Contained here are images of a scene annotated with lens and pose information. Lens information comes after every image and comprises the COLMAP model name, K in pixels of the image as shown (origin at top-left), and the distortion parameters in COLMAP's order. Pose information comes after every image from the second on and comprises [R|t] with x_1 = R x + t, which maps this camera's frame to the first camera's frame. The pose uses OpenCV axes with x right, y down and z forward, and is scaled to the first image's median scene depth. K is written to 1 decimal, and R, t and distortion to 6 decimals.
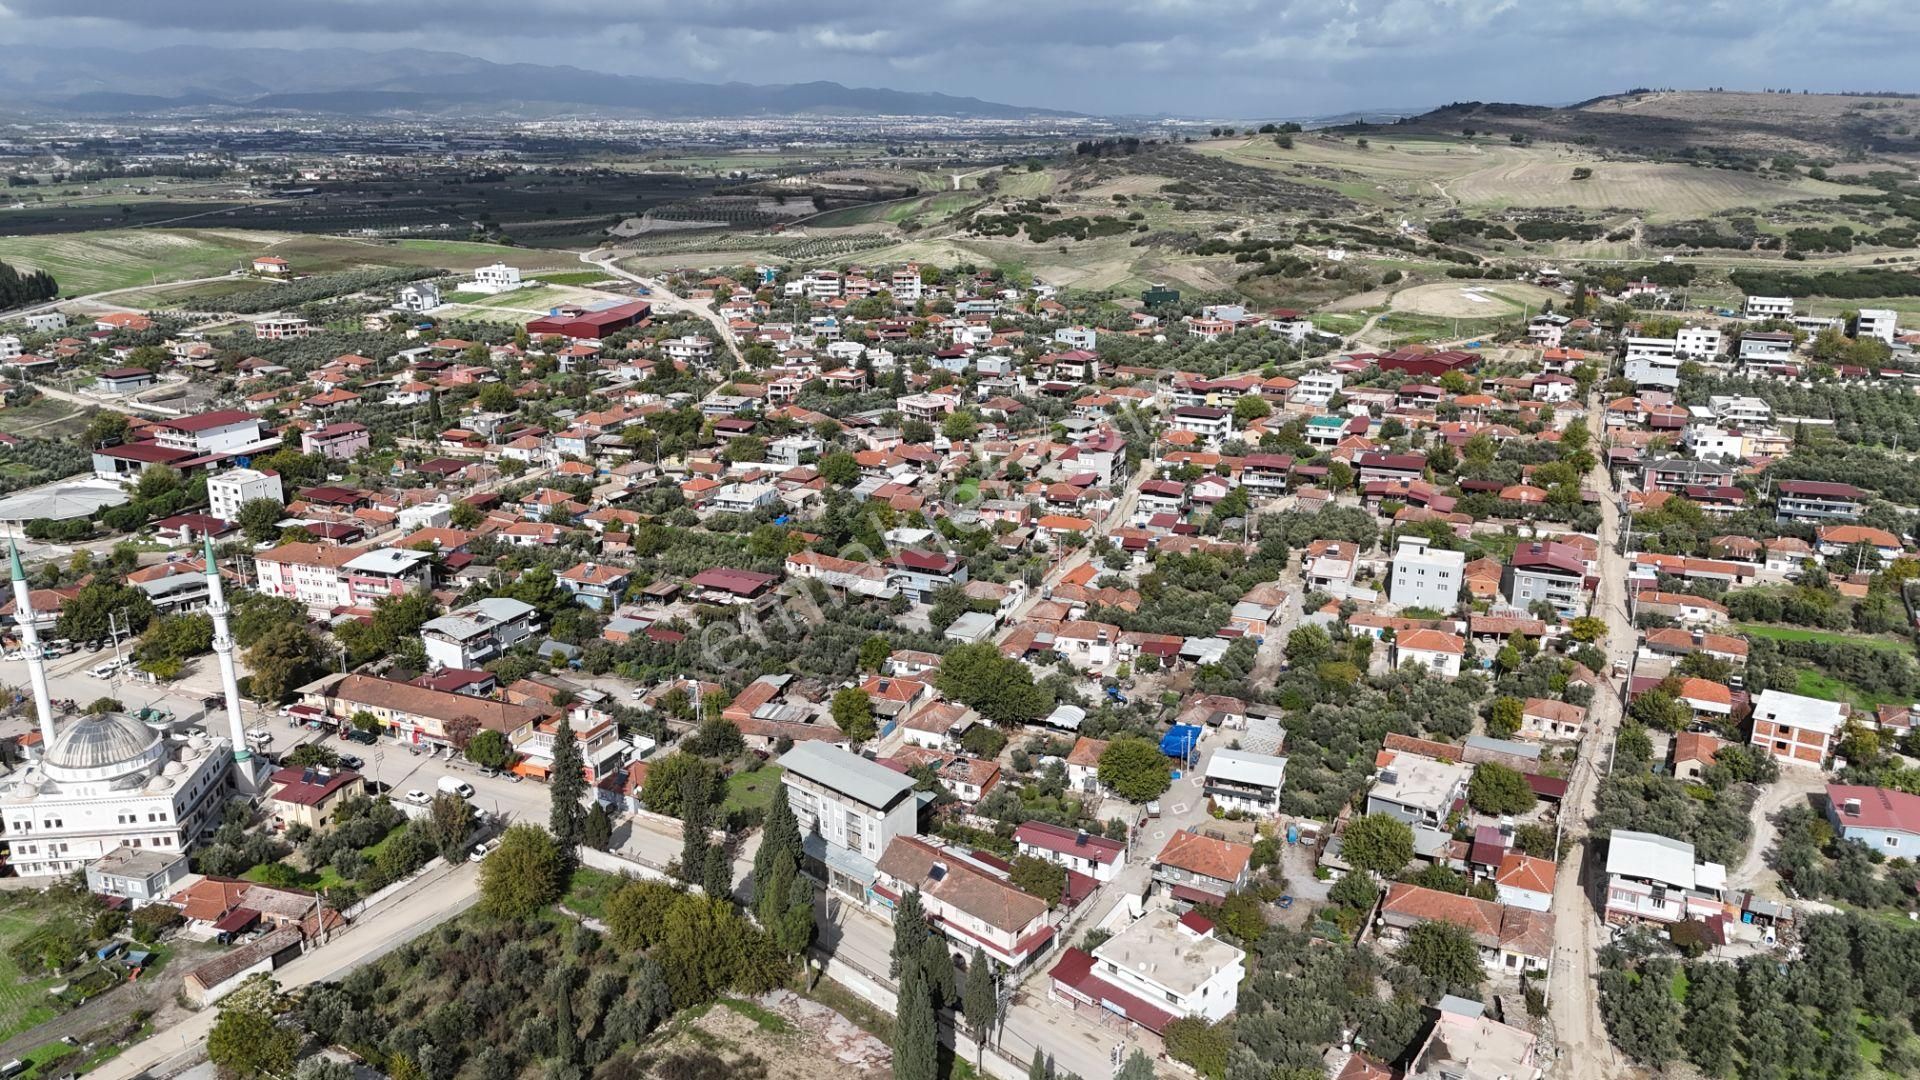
lens RADIAL K [[1401.8, 0, 967.2], [0, 1401.8, 568.7], [0, 0, 1]] dist [0.071194, -0.068938]
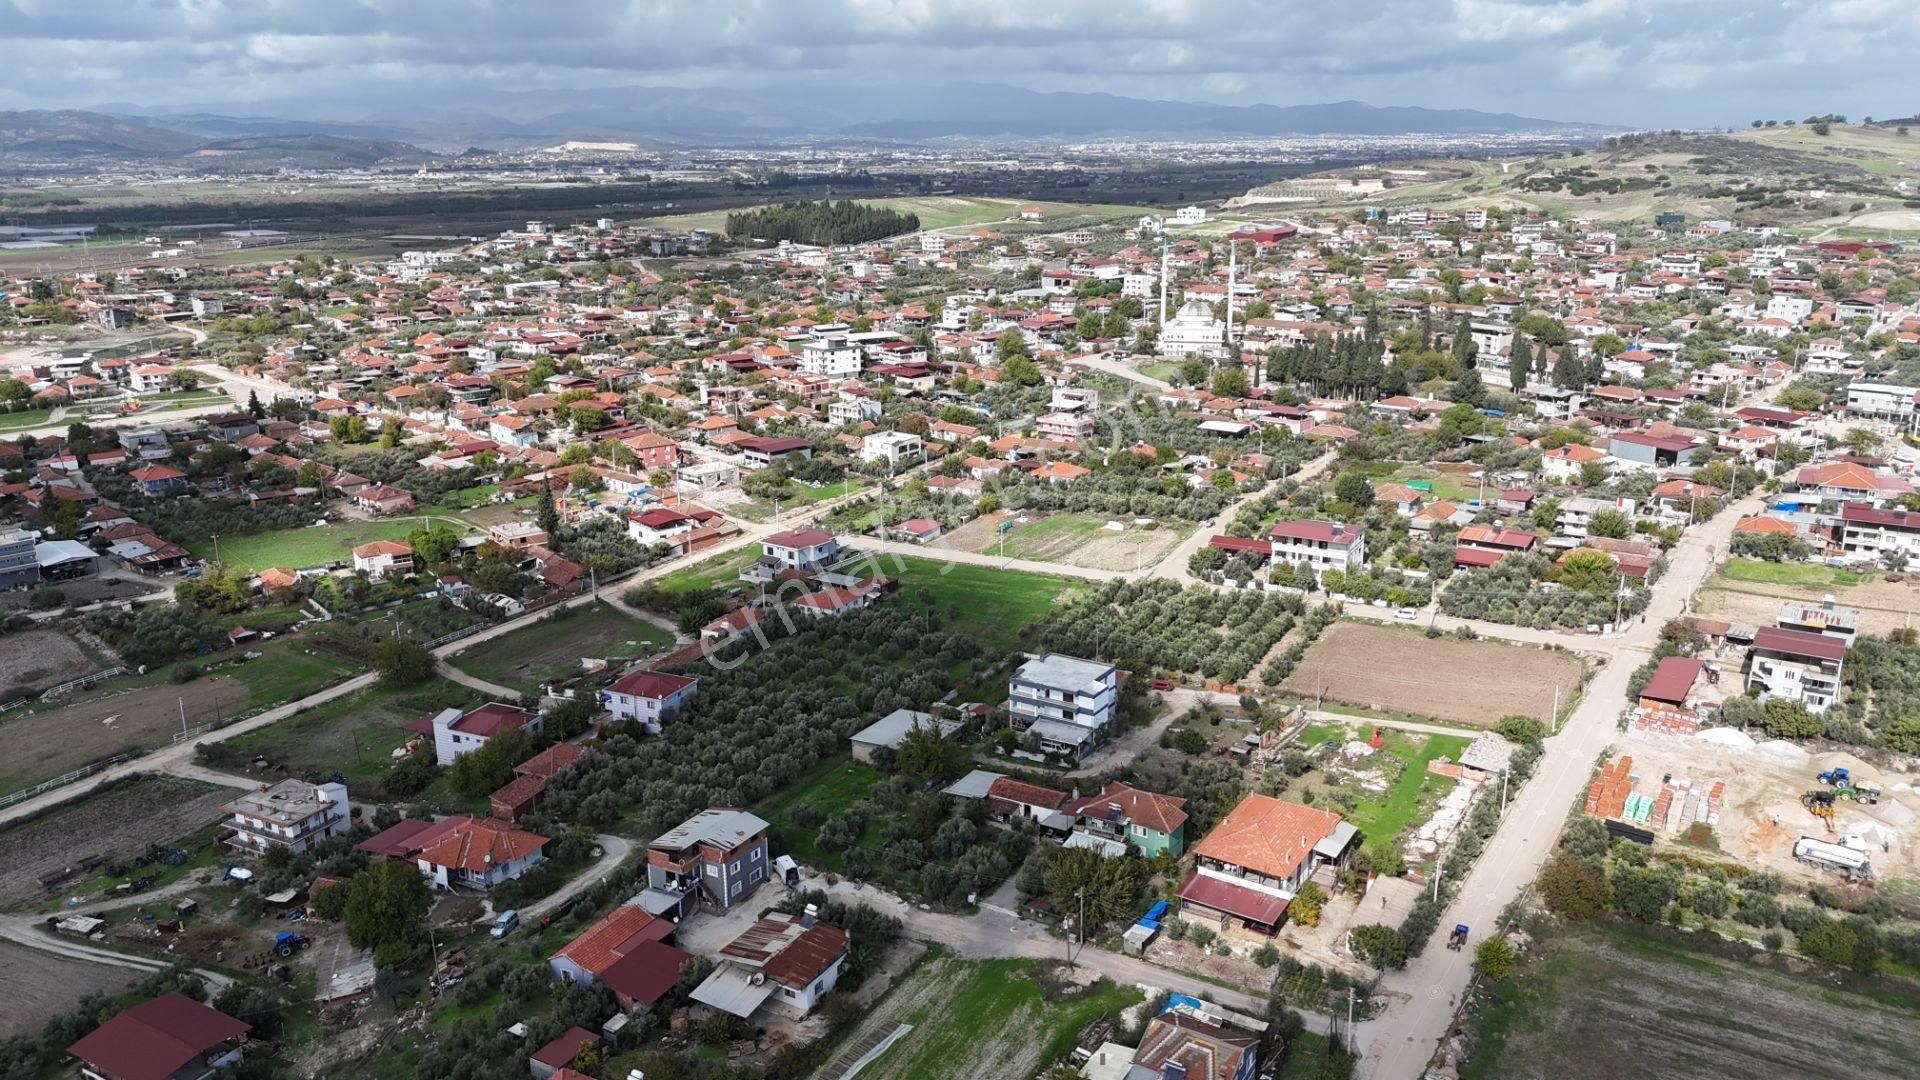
lens RADIAL K [[1401.8, 0, 967.2], [0, 1401.8, 568.7], [0, 0, 1]] dist [0.071194, -0.068938]
pose [[0.941369, 0.089371, -0.325327, -0.025176], [-0.094431, 0.995531, 0.000237, 0.177904], [0.323895, 0.030498, 0.945601, -0.460261]]
